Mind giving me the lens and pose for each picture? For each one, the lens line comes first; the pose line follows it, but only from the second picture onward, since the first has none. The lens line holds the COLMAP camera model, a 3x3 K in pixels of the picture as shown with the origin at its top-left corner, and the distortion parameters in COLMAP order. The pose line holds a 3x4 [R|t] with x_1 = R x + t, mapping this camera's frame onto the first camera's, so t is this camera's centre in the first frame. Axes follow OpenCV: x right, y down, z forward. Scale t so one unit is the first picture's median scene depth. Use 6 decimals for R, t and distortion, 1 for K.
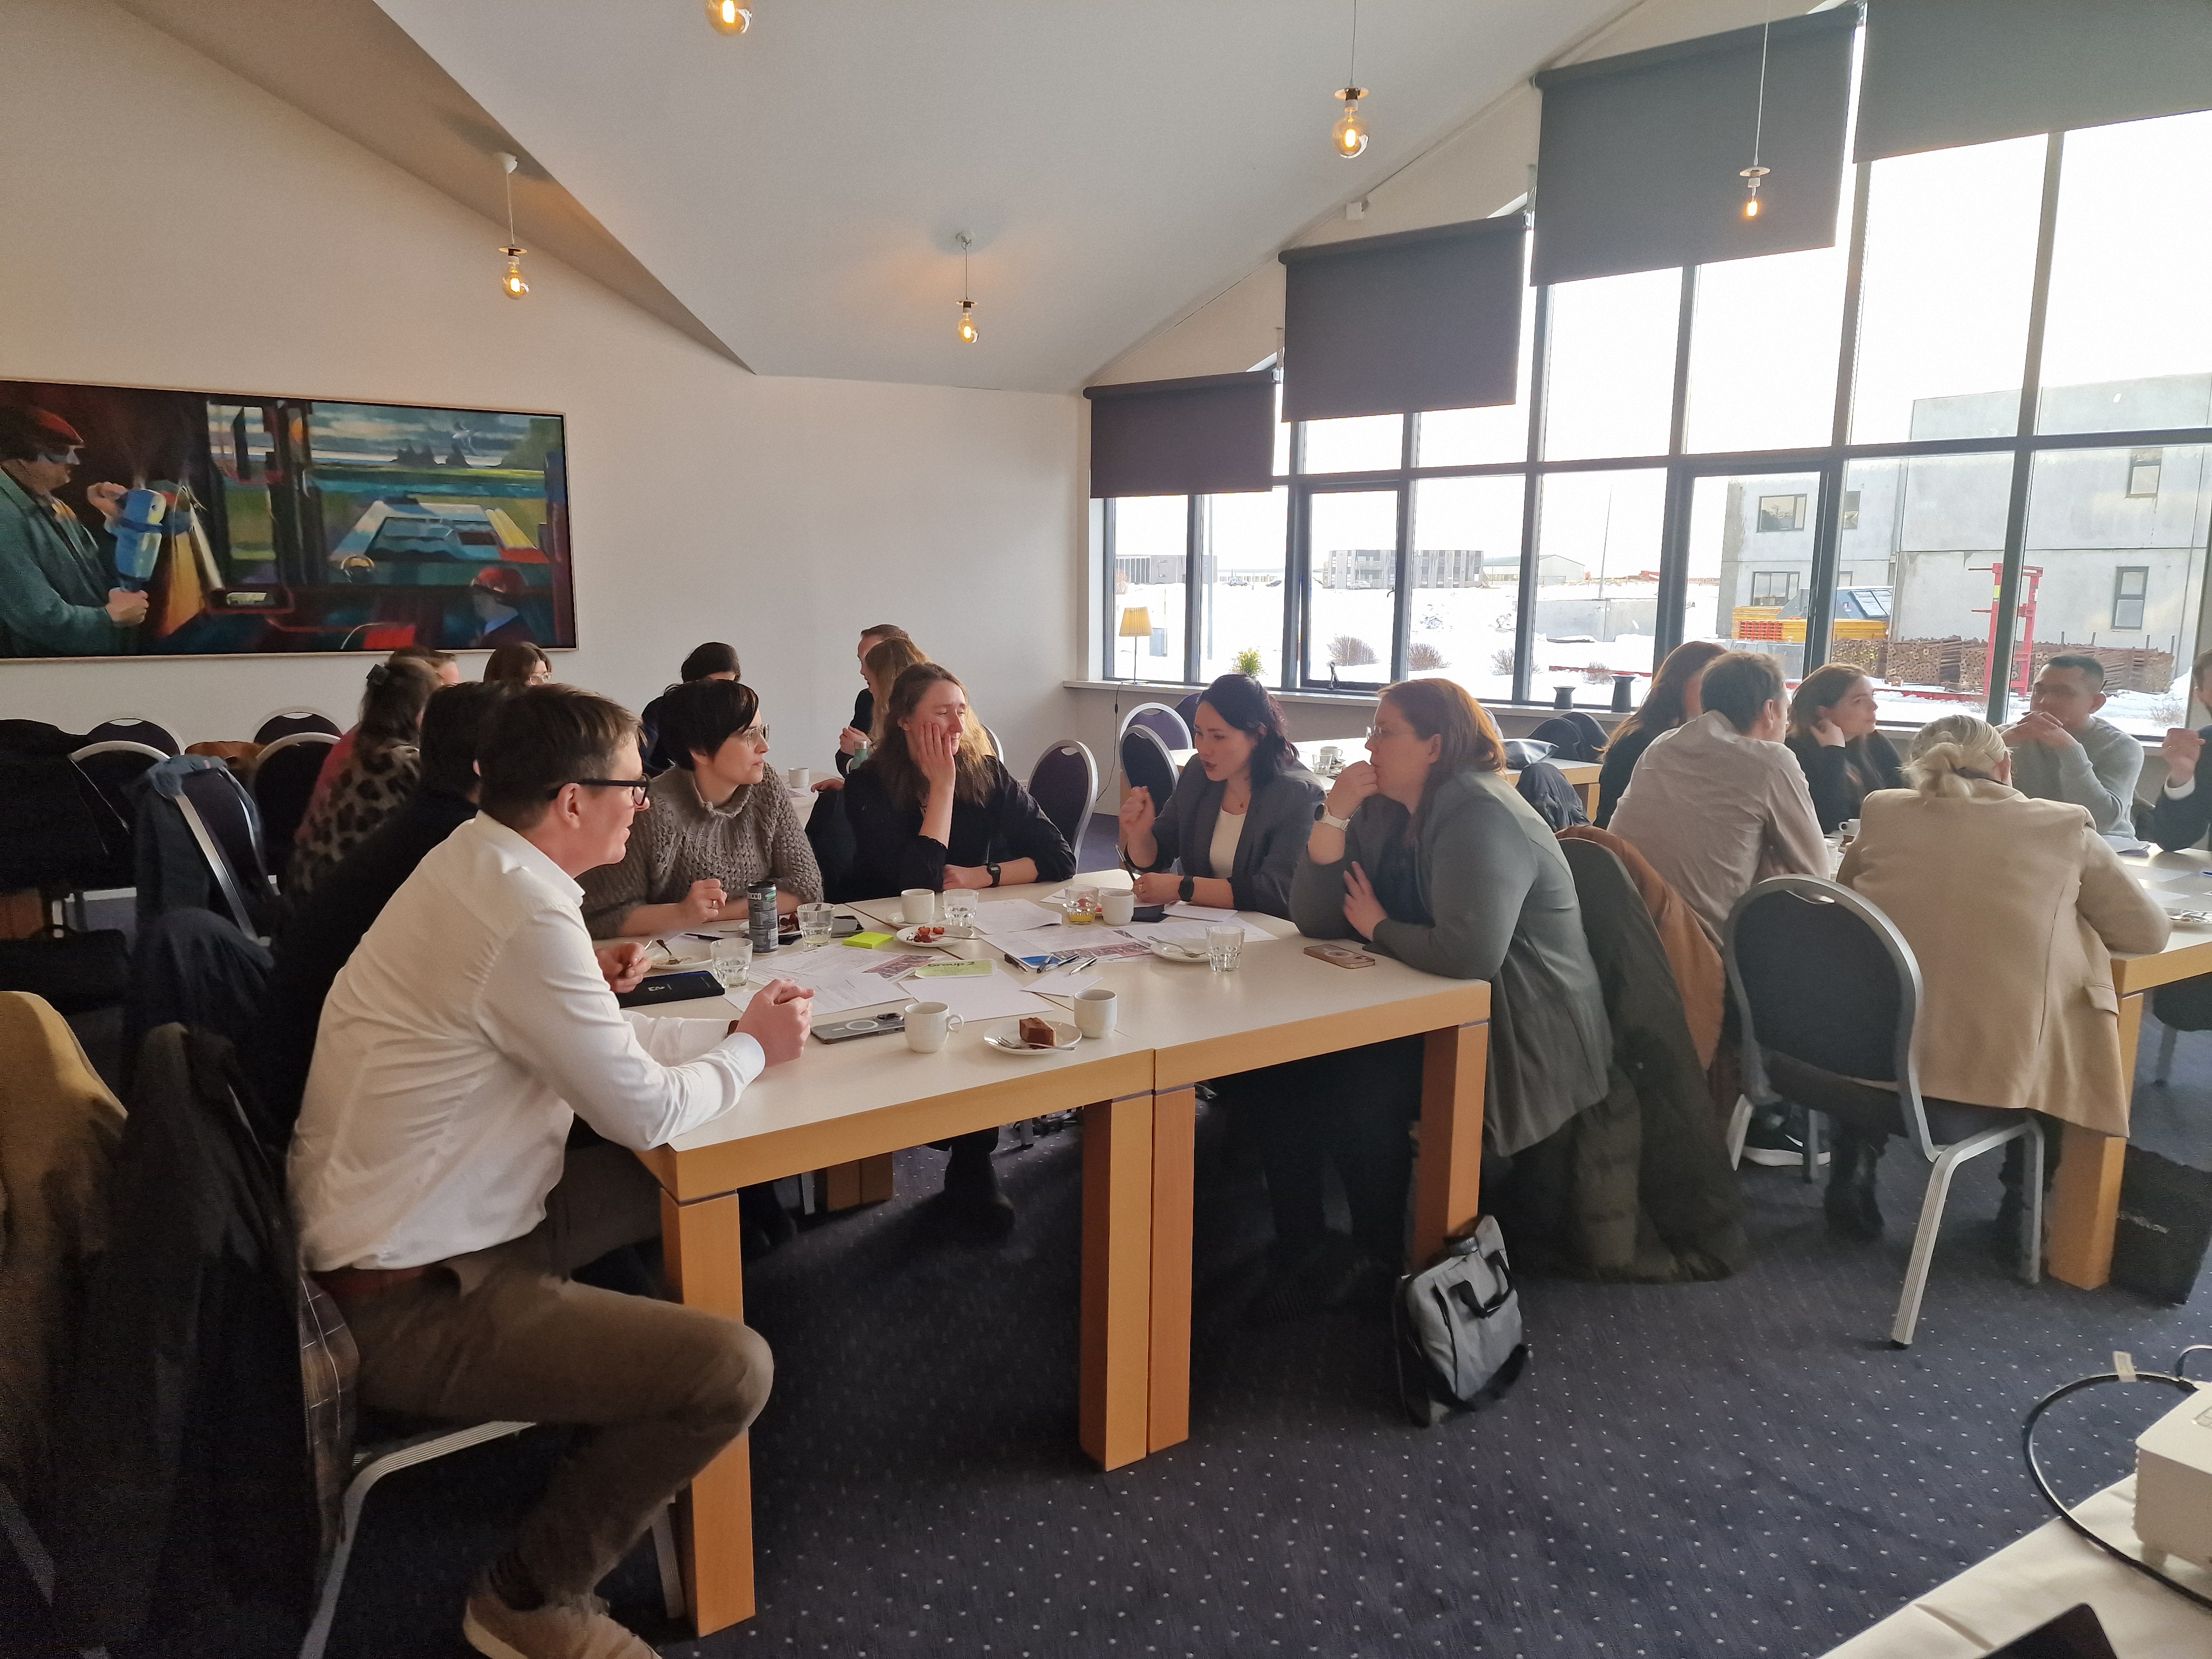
lens RADIAL K [[1511.5, 0, 1106.0], [0, 1511.5, 829.5], [0, 0, 1]] dist [0.050449, -0.041665]
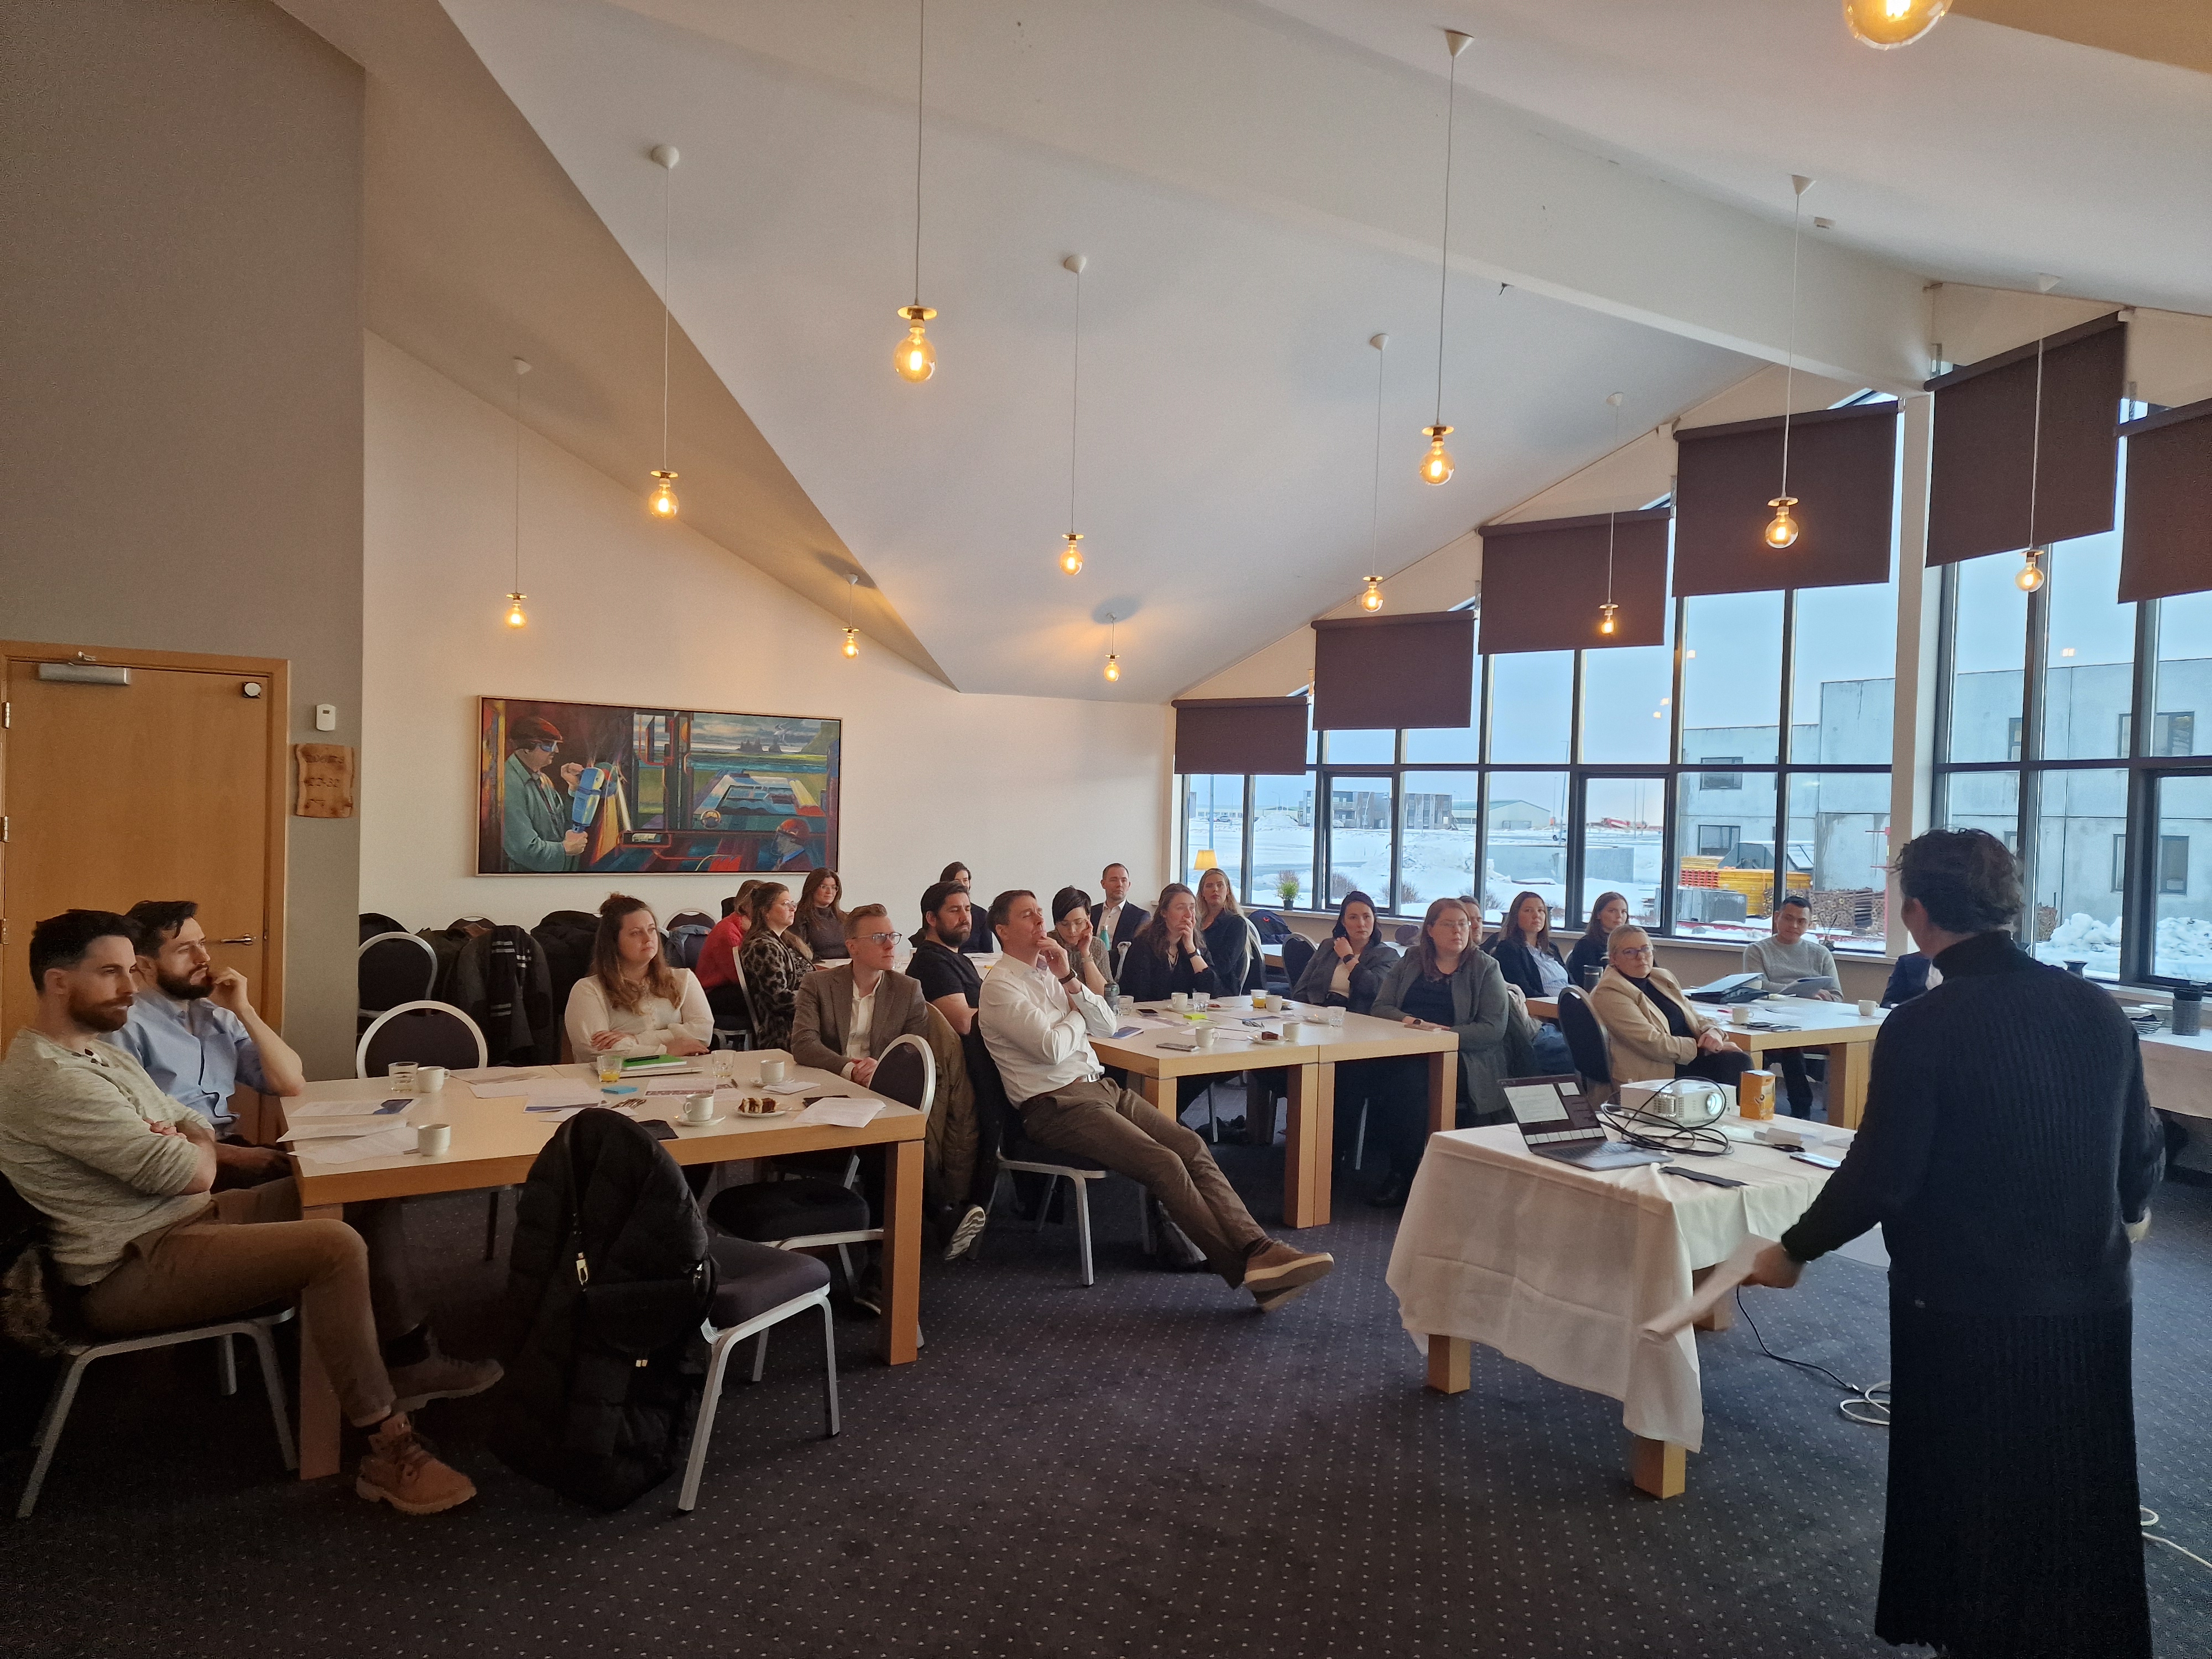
lens RADIAL K [[1512.0, 0, 1106.0], [0, 1512.0, 829.5], [0, 0, 1]] dist [0.147303, -0.000466]
pose [[0.999666, 0.019370, 0.017117, -0.124880], [-0.016532, 0.988135, -0.152698, 0.065039], [-0.019872, 0.152364, 0.988125, -0.507830]]
